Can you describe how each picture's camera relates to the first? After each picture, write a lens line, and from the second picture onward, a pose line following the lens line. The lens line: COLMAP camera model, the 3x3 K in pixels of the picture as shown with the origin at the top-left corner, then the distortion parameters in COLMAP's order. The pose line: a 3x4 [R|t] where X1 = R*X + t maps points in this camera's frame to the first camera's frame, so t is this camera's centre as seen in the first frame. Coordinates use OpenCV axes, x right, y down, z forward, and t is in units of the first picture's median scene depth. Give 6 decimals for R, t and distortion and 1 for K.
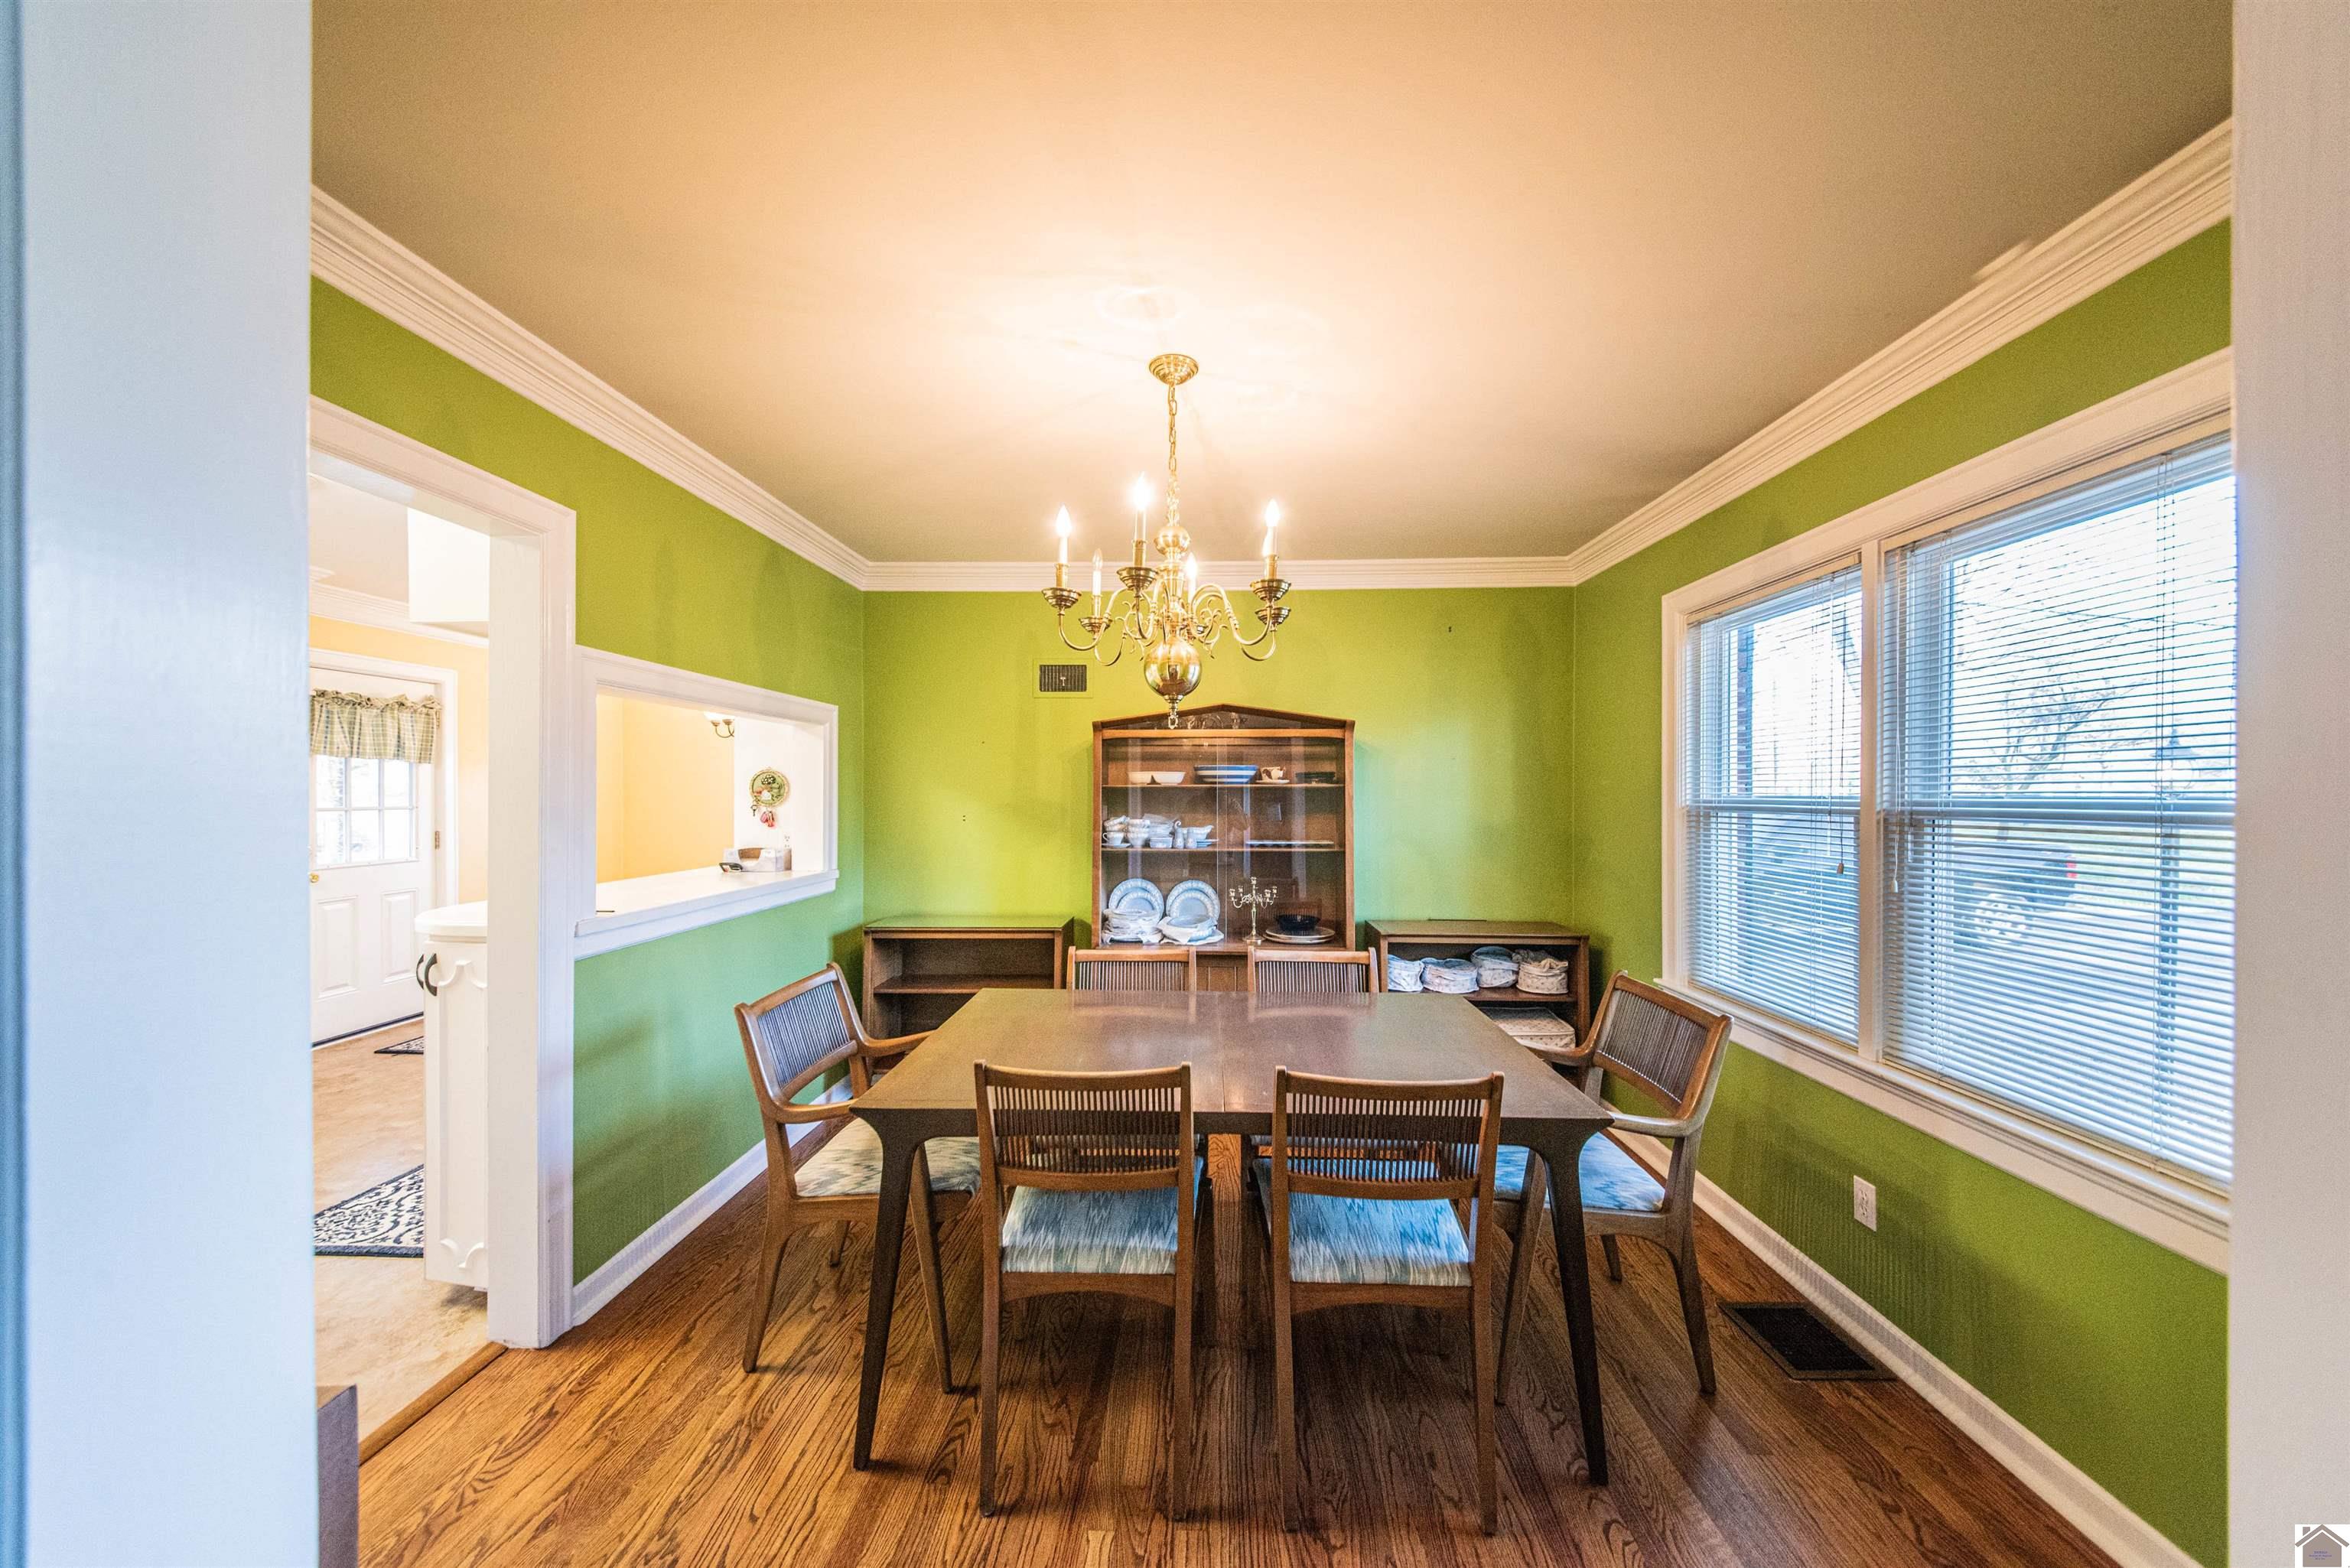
lens RADIAL K [[817.0, 0, 1197.2], [0, 817.0, 790.2], [0, 0, 1]] dist [0.015031, -0.003395]
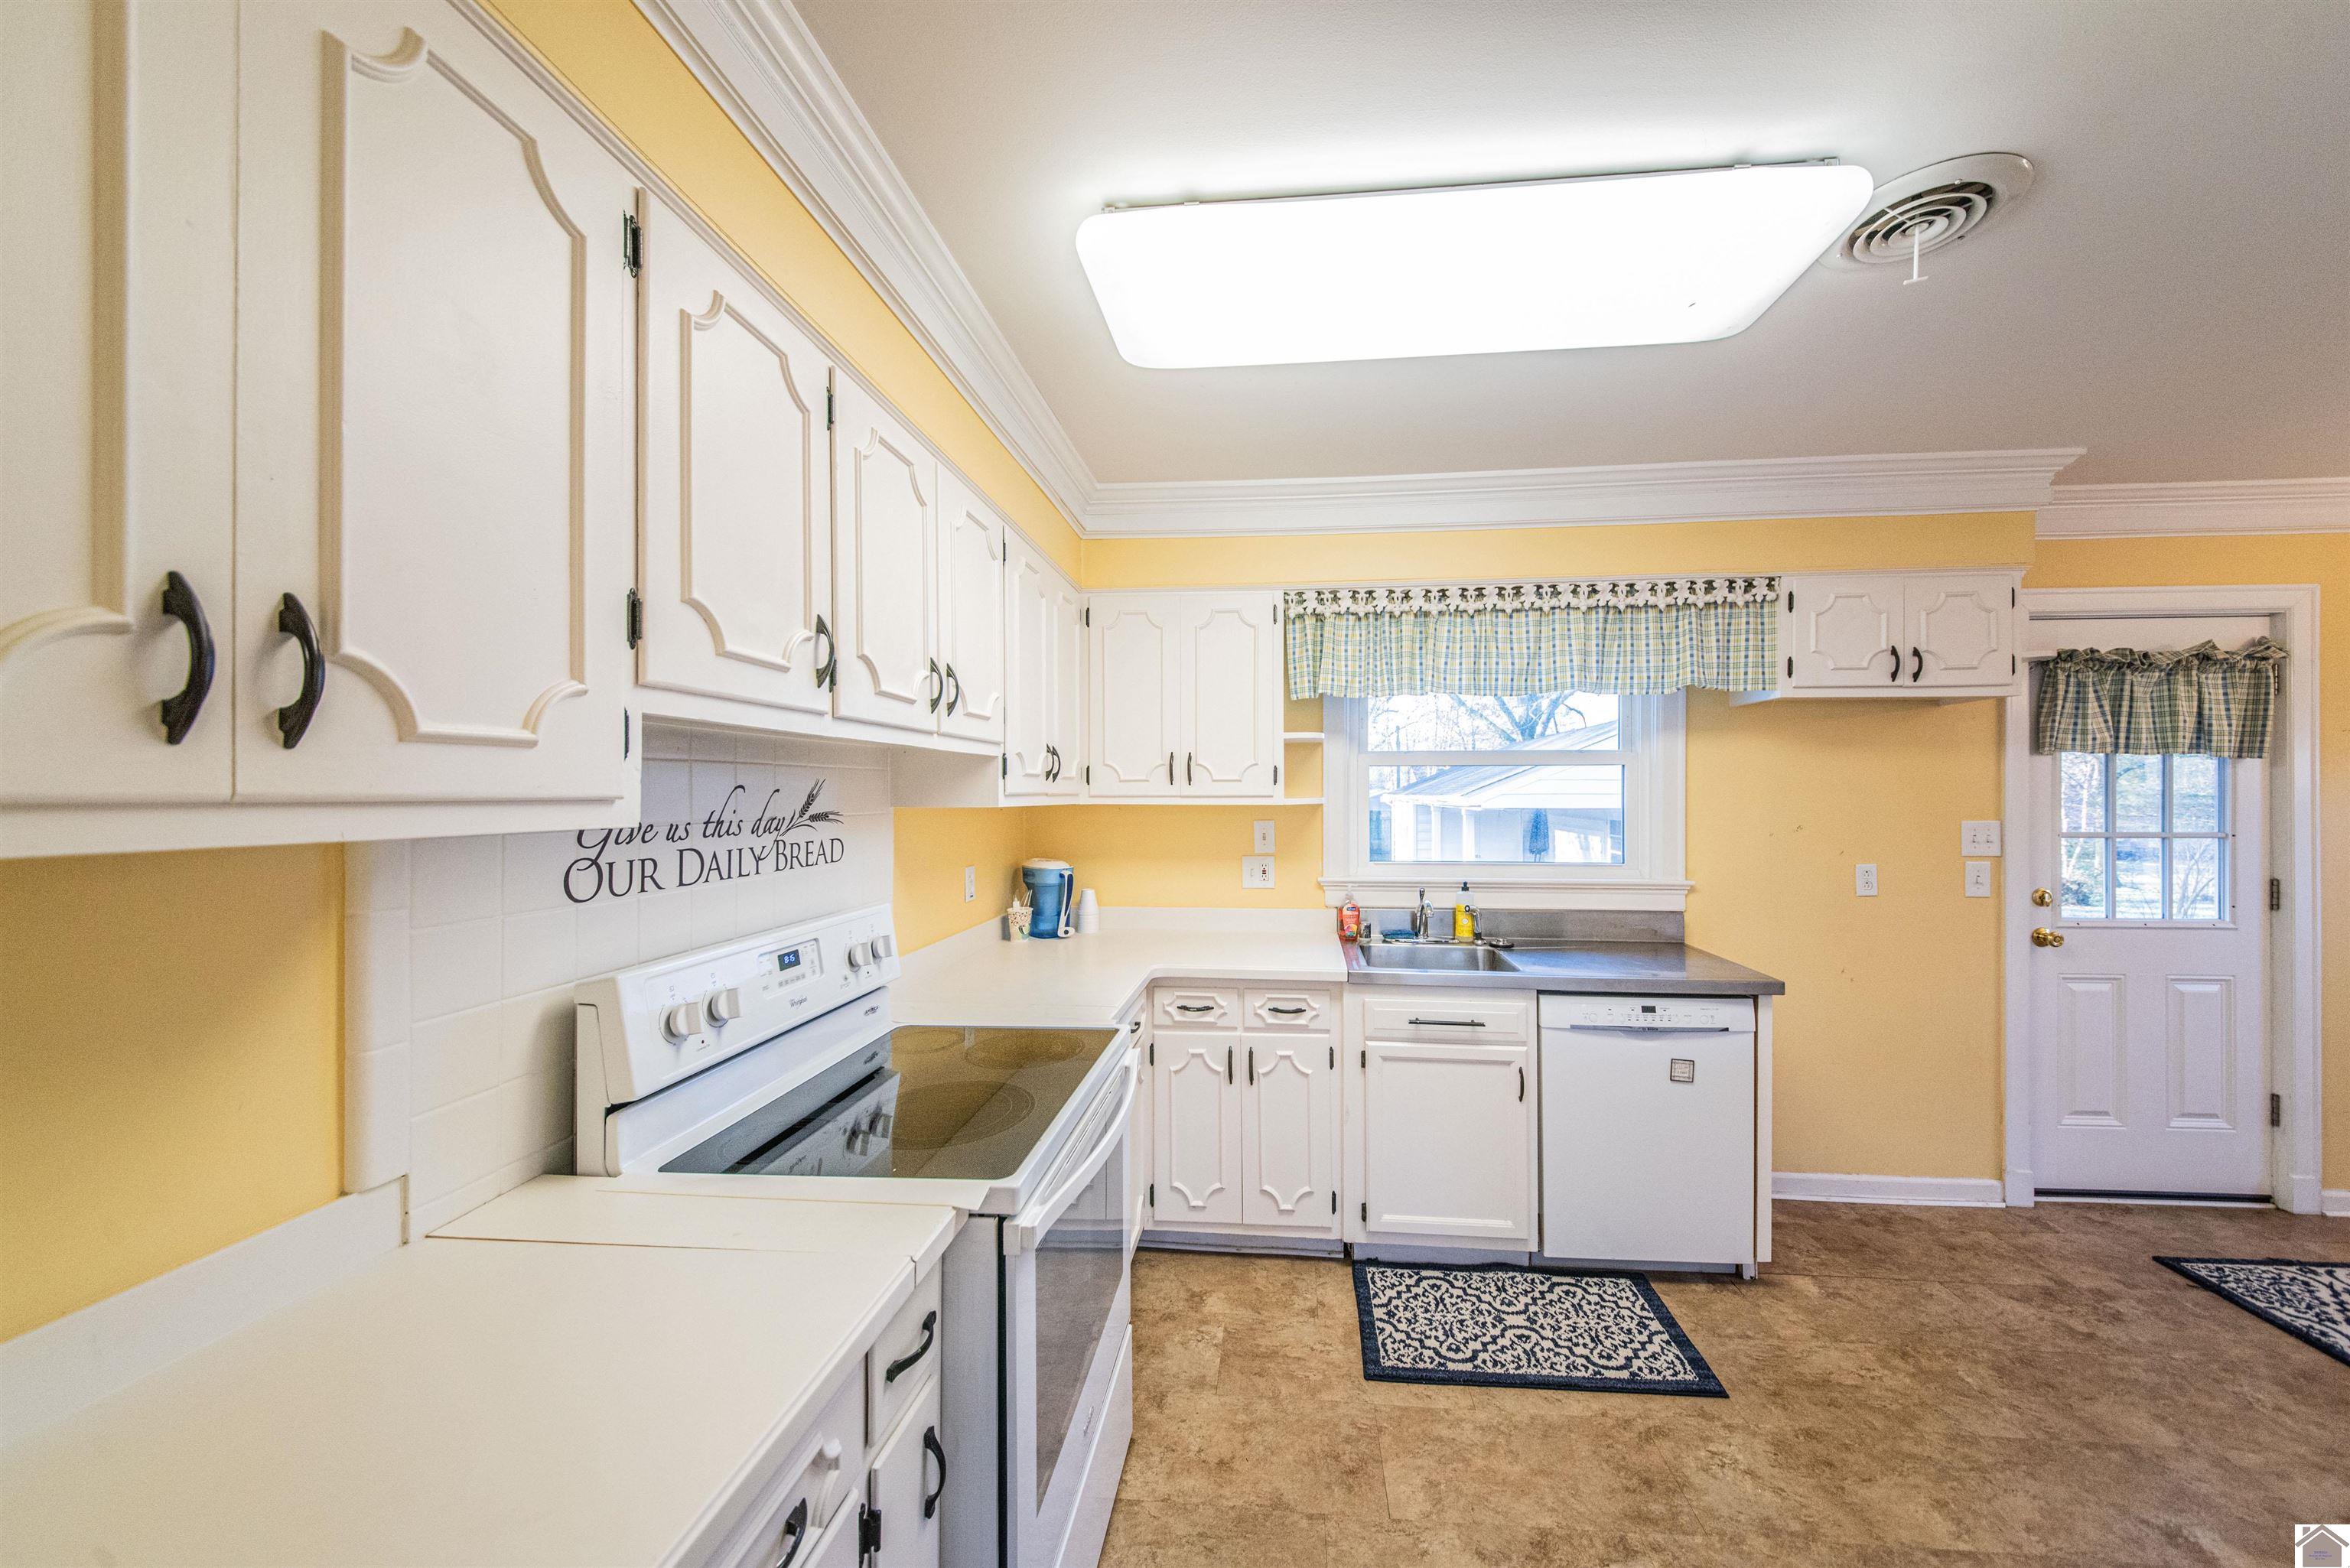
lens RADIAL K [[817.0, 0, 1210.0], [0, 817.0, 799.7], [0, 0, 1]] dist [0.015031, -0.003395]
pose [[-0.062372, 0.008267, -0.998019, -0.369944], [0.001670, 0.999965, 0.008178, -0.011592], [0.998052, -0.001157, -0.062384, 0.370418]]
